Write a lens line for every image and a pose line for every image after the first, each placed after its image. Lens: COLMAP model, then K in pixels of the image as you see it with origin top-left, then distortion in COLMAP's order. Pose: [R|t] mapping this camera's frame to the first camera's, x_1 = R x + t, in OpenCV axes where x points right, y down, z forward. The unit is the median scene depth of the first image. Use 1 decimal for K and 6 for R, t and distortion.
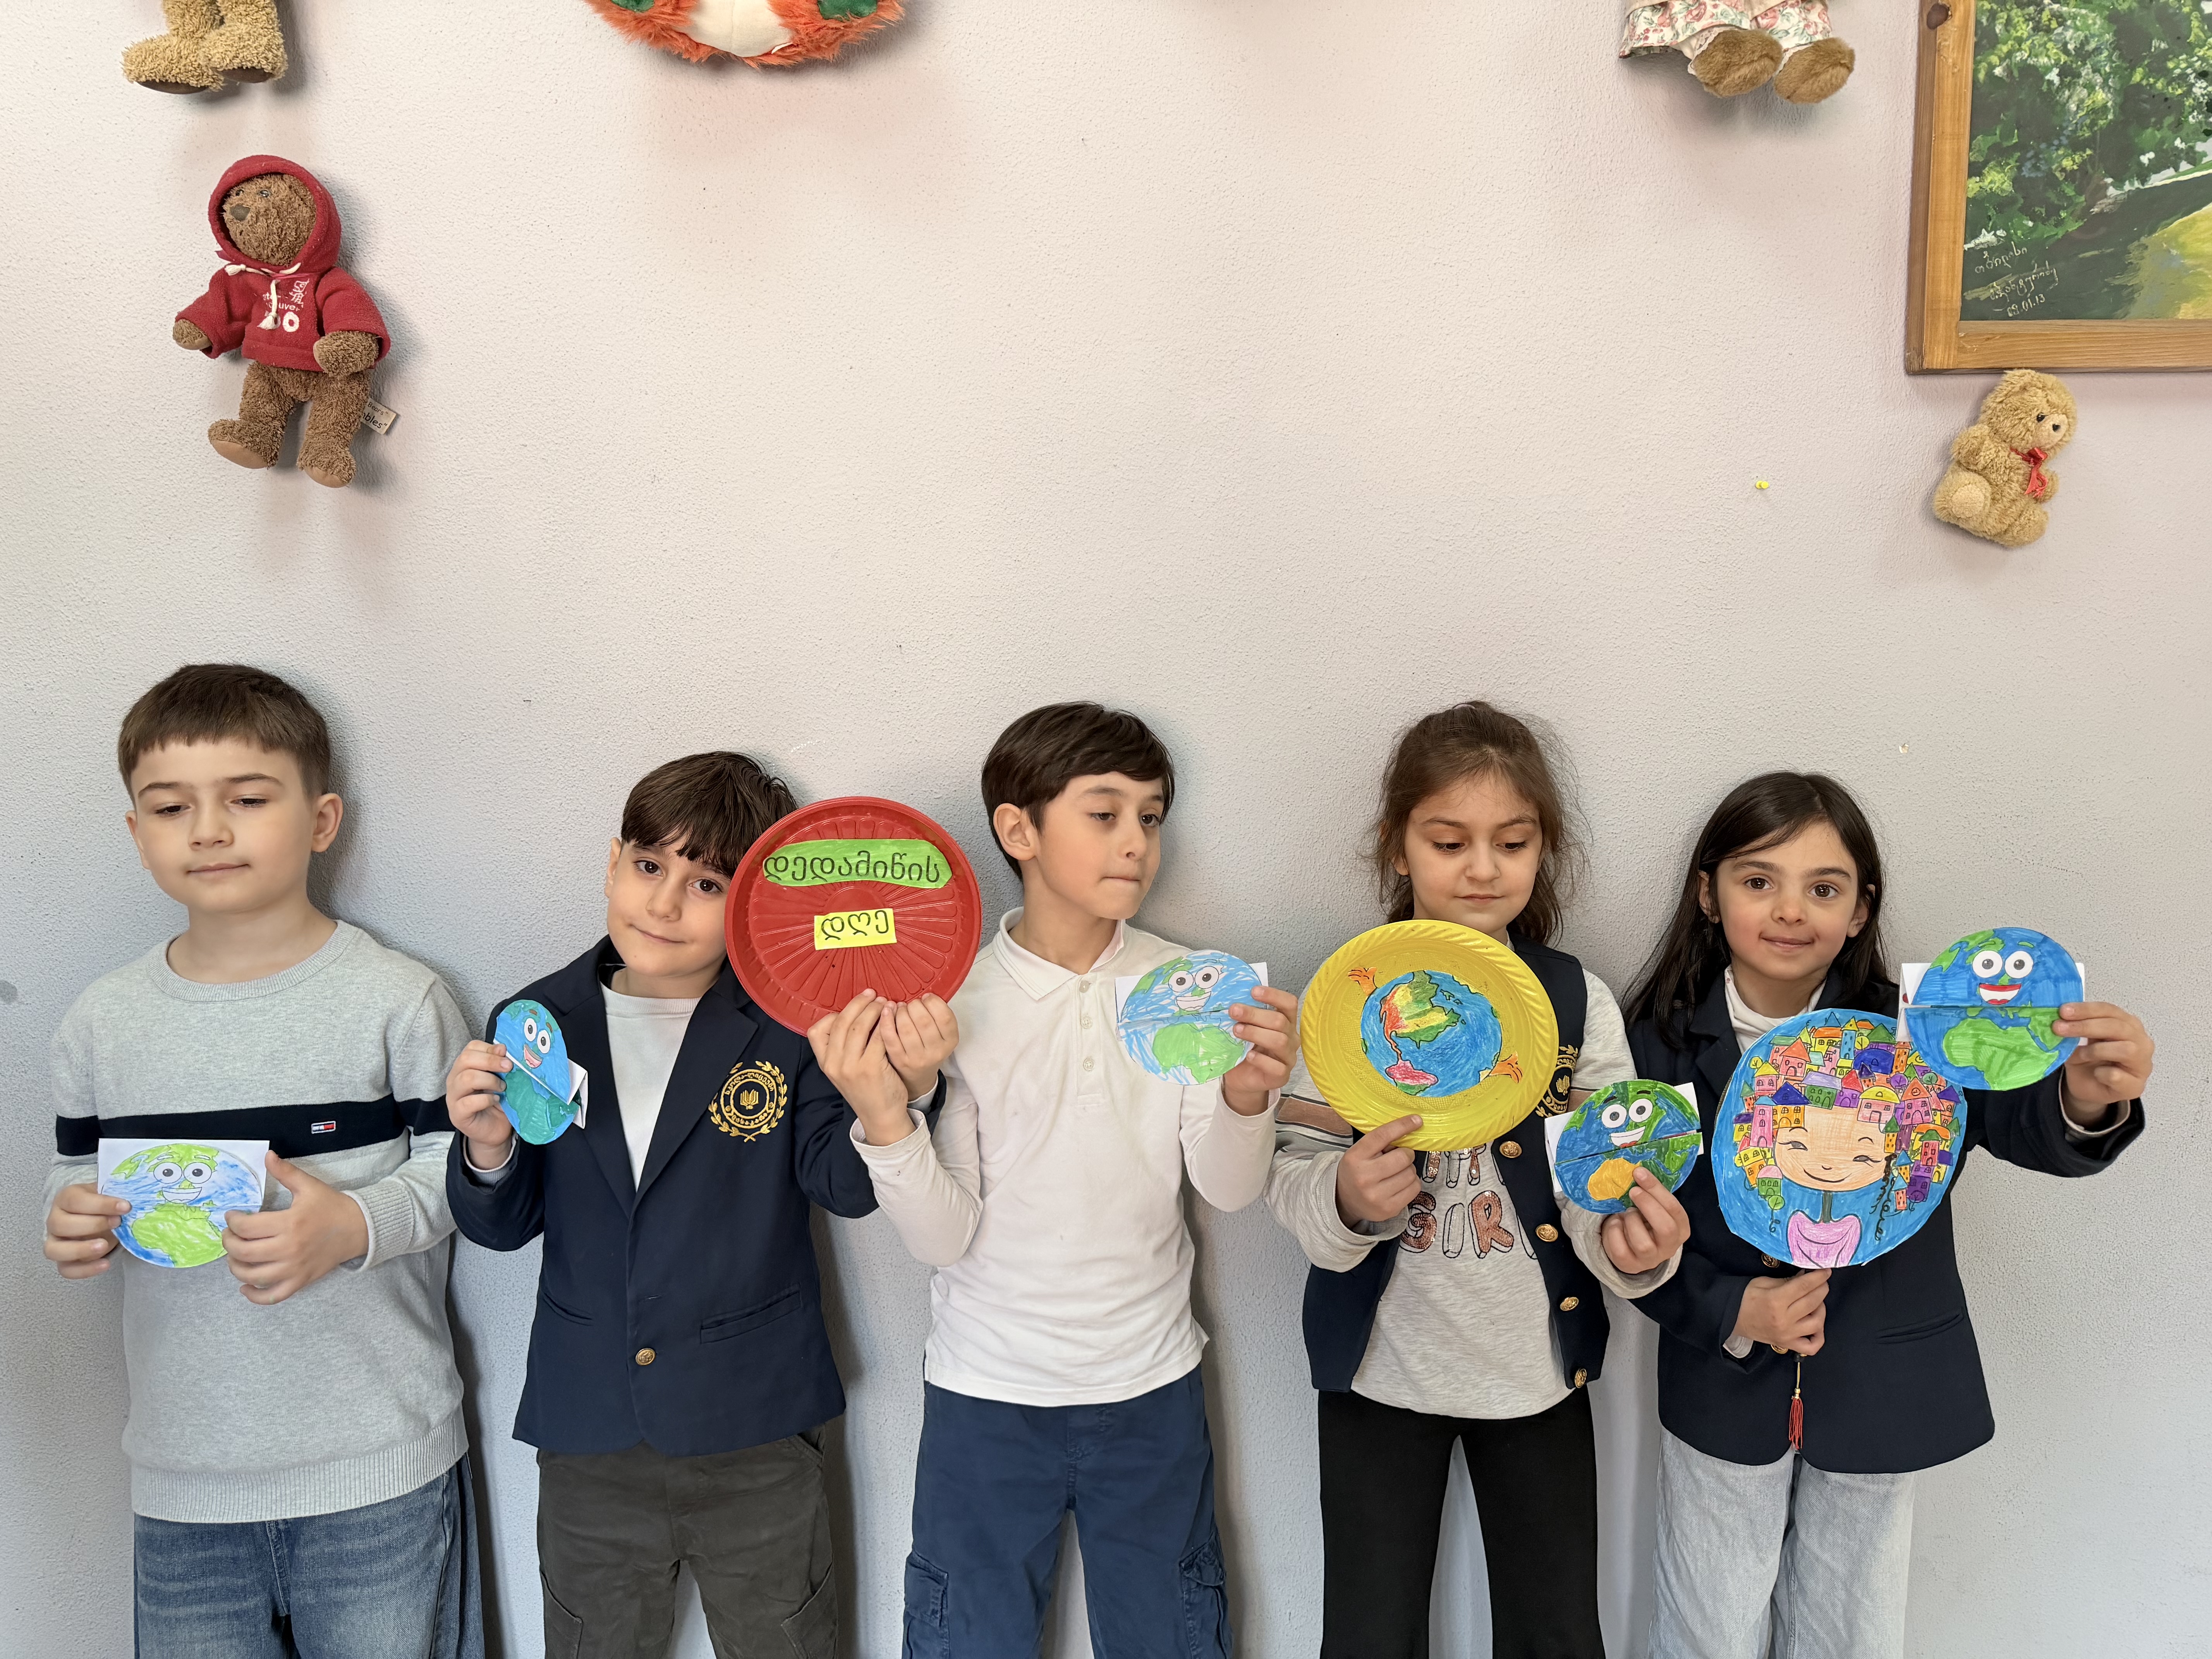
lens RADIAL K [[1551.4, 0, 1106.0], [0, 1551.4, 829.5], [0, 0, 1]] dist [-0.005918, -0.003226]
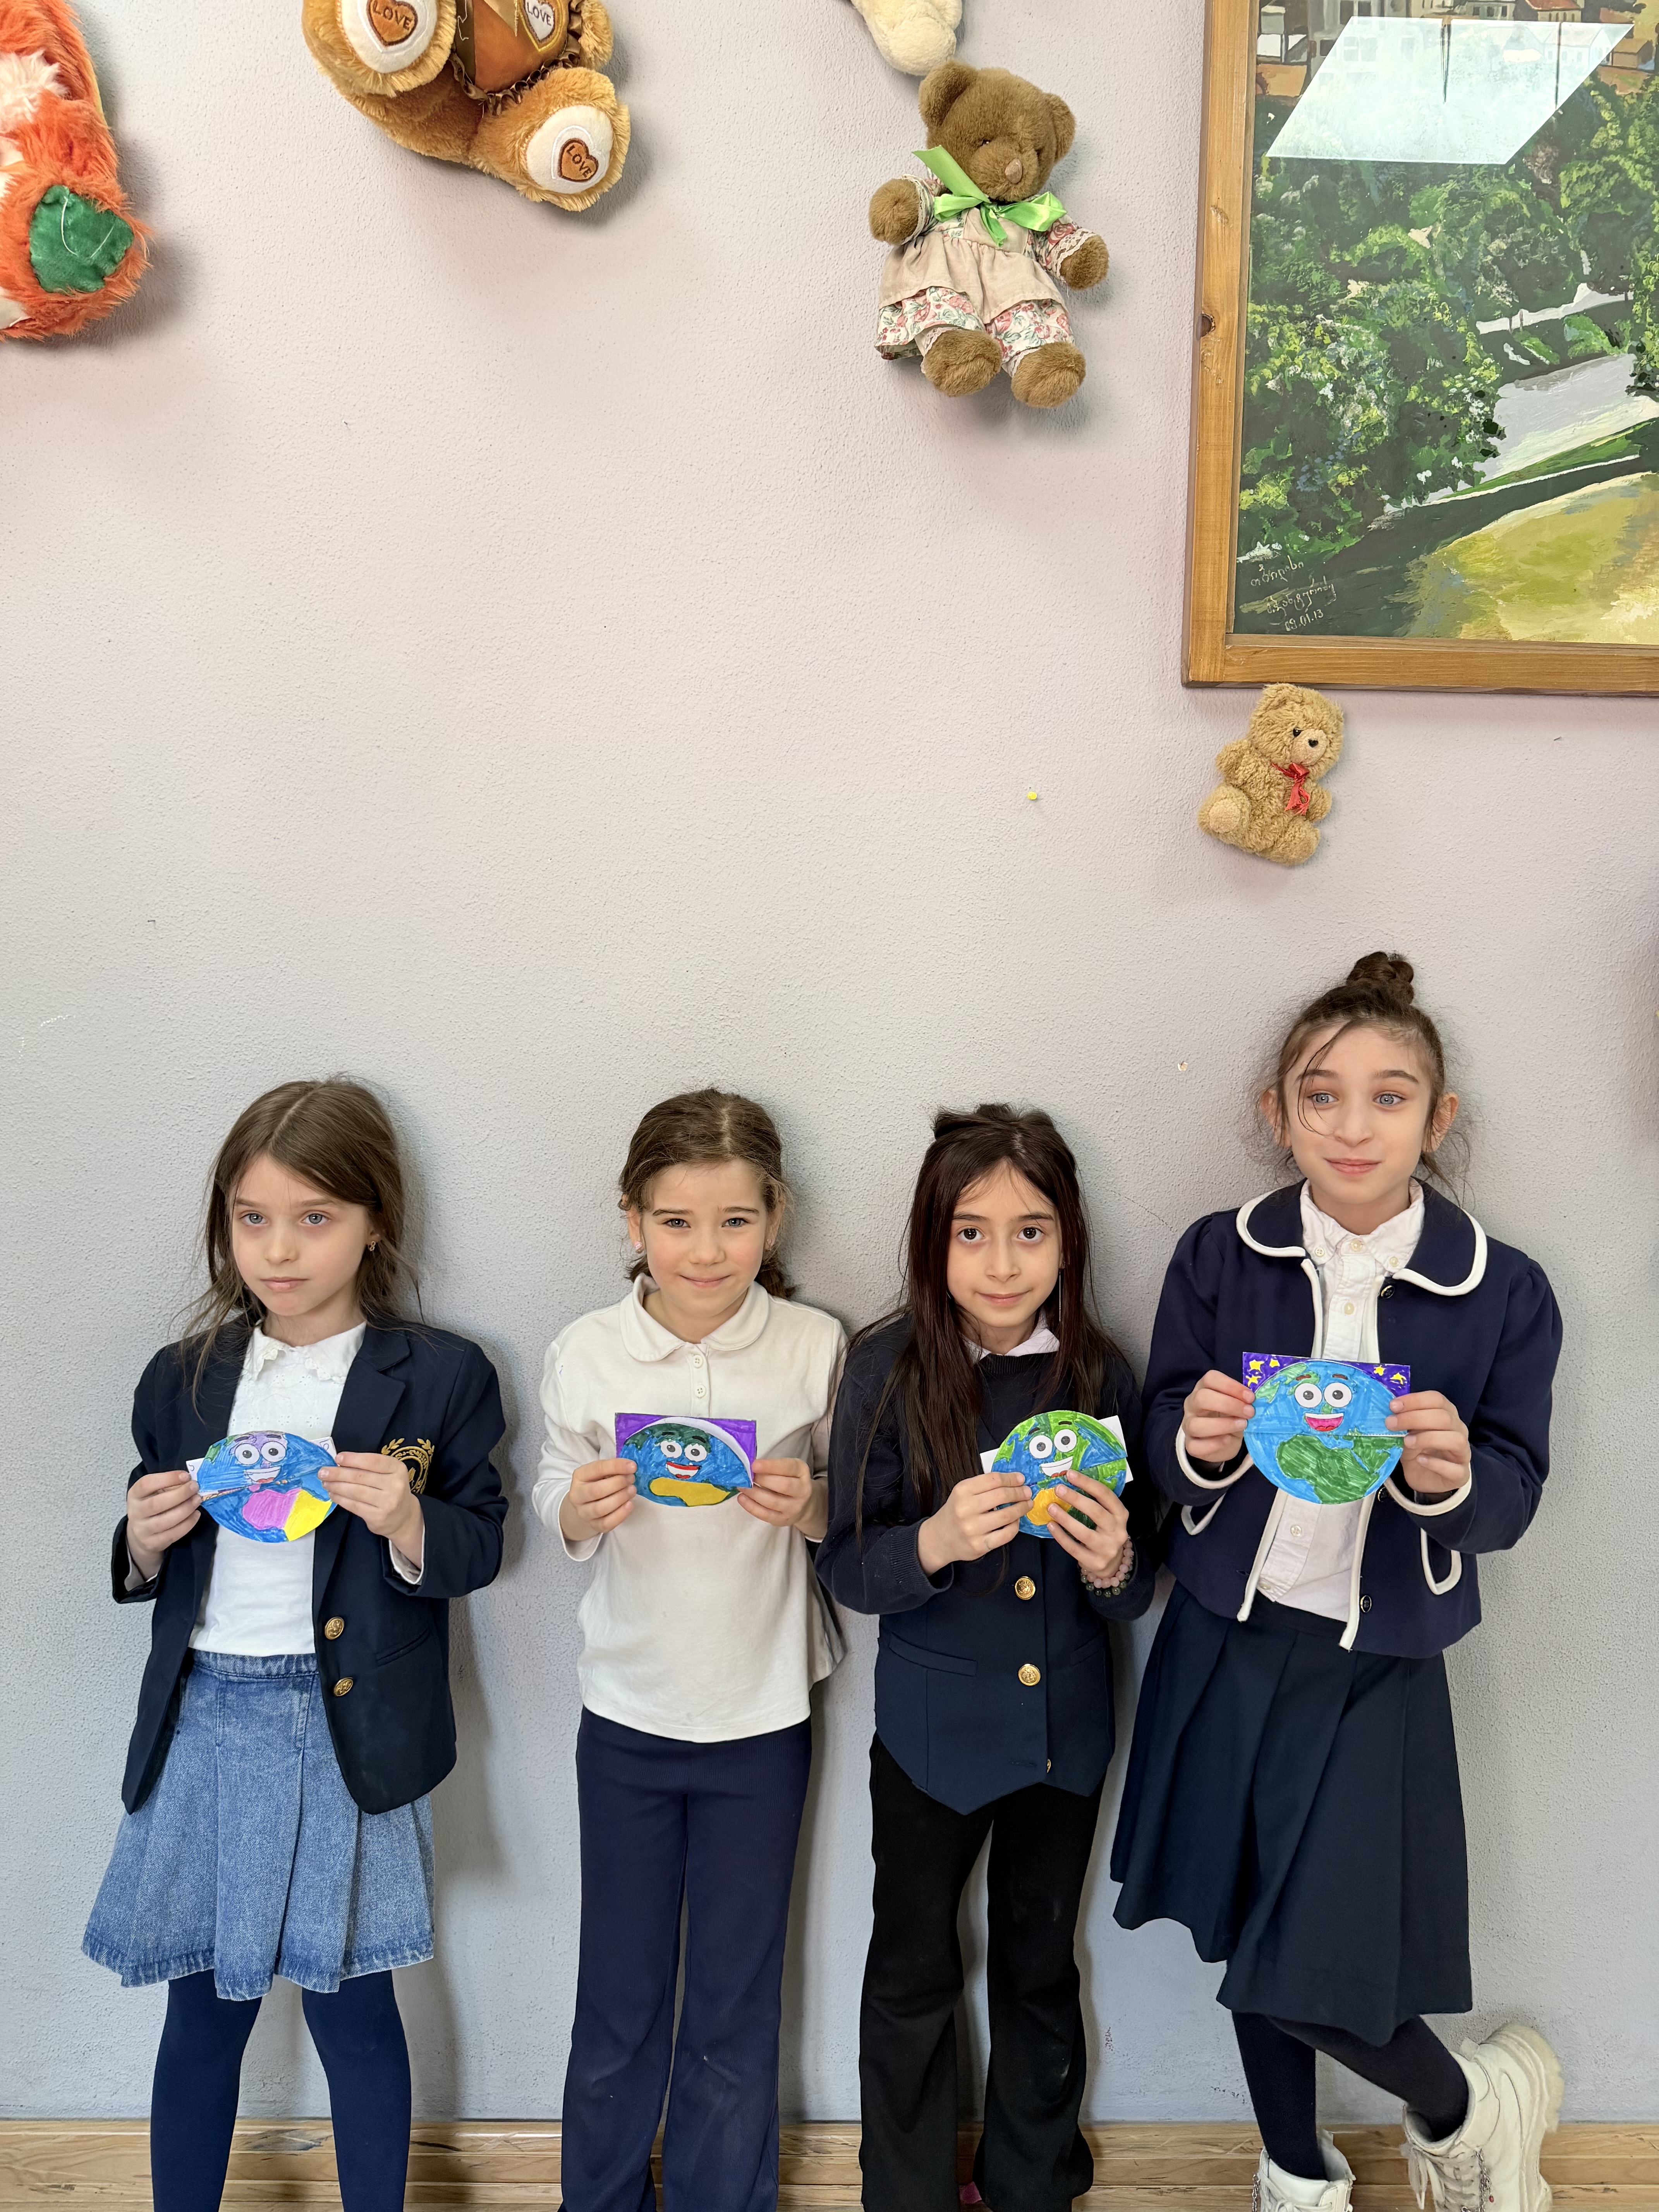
lens RADIAL K [[1565.5, 0, 829.5], [0, 1565.5, 1106.0], [0, 0, 1]] dist [-0.017786, 0.007363]
pose [[0.999320, 0.036320, -0.006336, 0.319934], [-0.036508, 0.998798, -0.032699, 0.013987], [0.005141, 0.032908, 0.999445, 0.015585]]
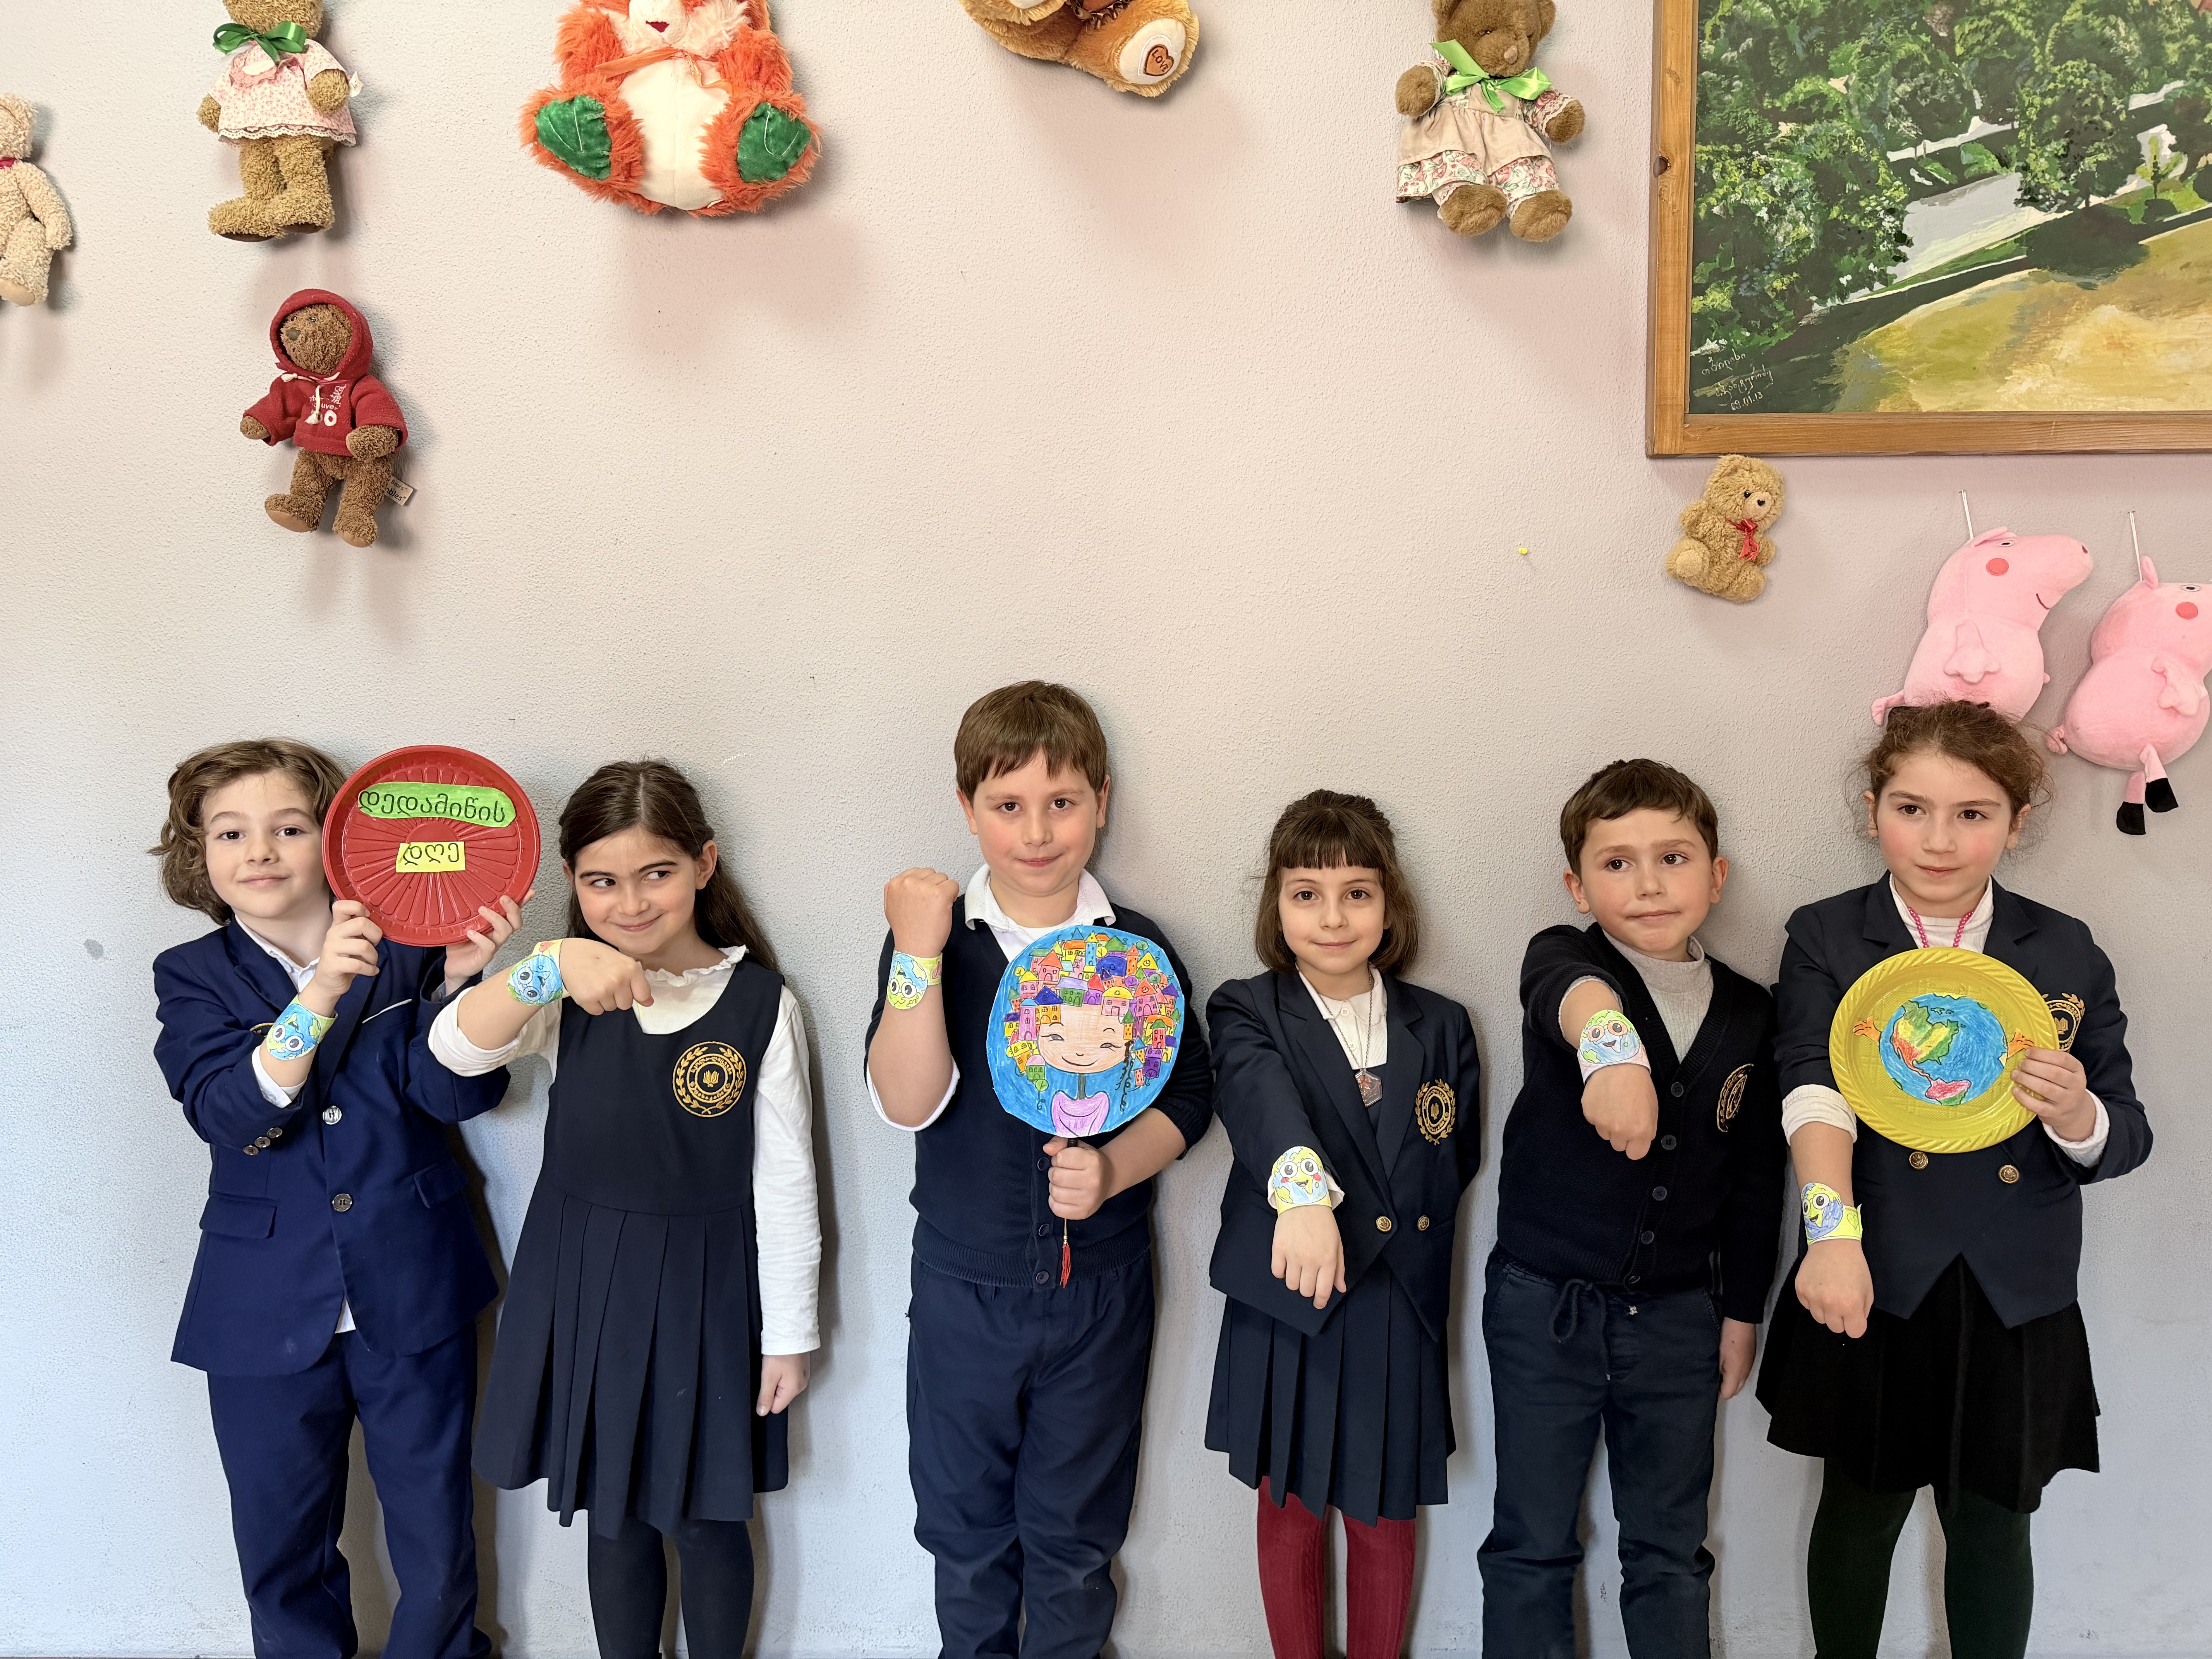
lens RADIAL K [[1560.6, 0, 1106.0], [0, 1560.6, 829.5], [0, 0, 1]] dist [-0.019182, 0.012470]
pose [[0.998654, 0.012863, -0.050244, 0.169571], [-0.014775, 0.999173, -0.037878, 0.046287], [0.049715, 0.038569, 0.998018, -0.218140]]
